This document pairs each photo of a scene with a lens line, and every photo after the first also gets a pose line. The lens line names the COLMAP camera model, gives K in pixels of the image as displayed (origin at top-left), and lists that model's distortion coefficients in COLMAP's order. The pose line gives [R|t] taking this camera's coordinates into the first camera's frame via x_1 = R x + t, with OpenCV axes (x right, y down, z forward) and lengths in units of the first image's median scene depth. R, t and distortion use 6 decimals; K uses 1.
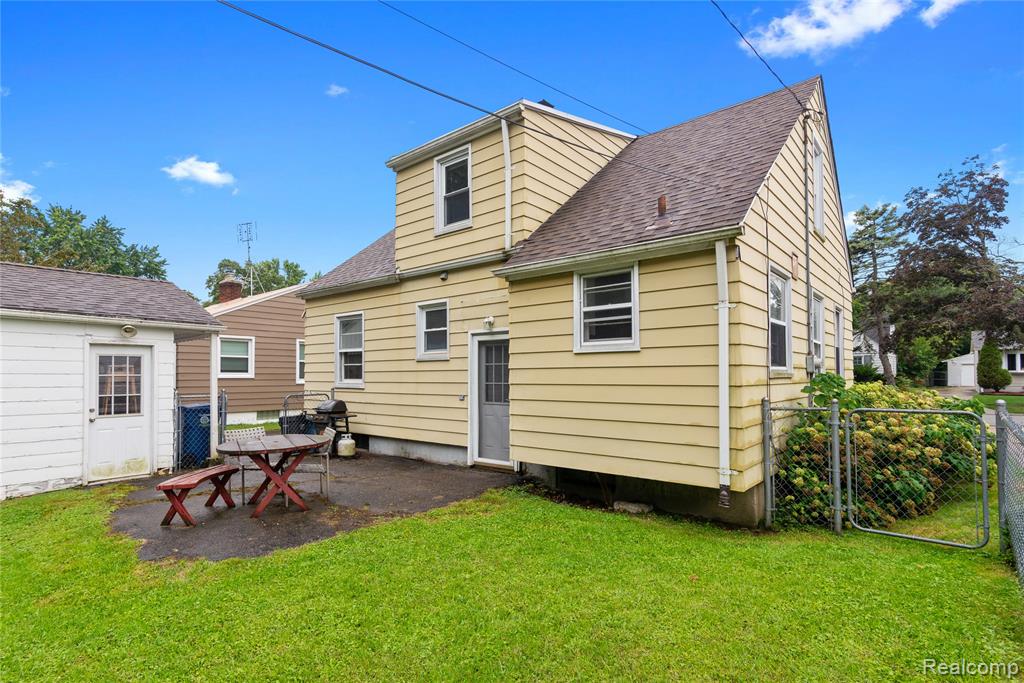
lens RADIAL K [[511.4, 0, 472.3], [0, 511.4, 357.4], [0, 0, 1]] dist [0.006988, -0.000640]
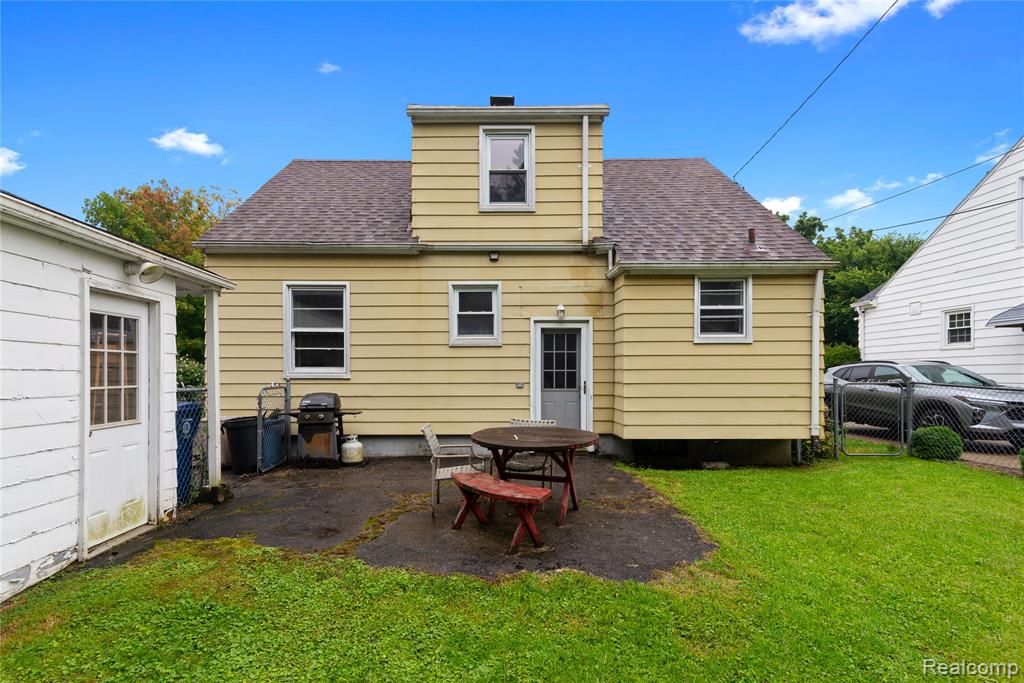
lens RADIAL K [[511.4, 0, 489.3], [0, 511.4, 371.1], [0, 0, 1]] dist [0.006988, -0.000640]
pose [[0.748837, 0.005423, 0.662732, -0.735706], [-0.024466, 0.999511, 0.019466, 0.035072], [-0.662303, -0.030791, 0.748603, 0.319601]]
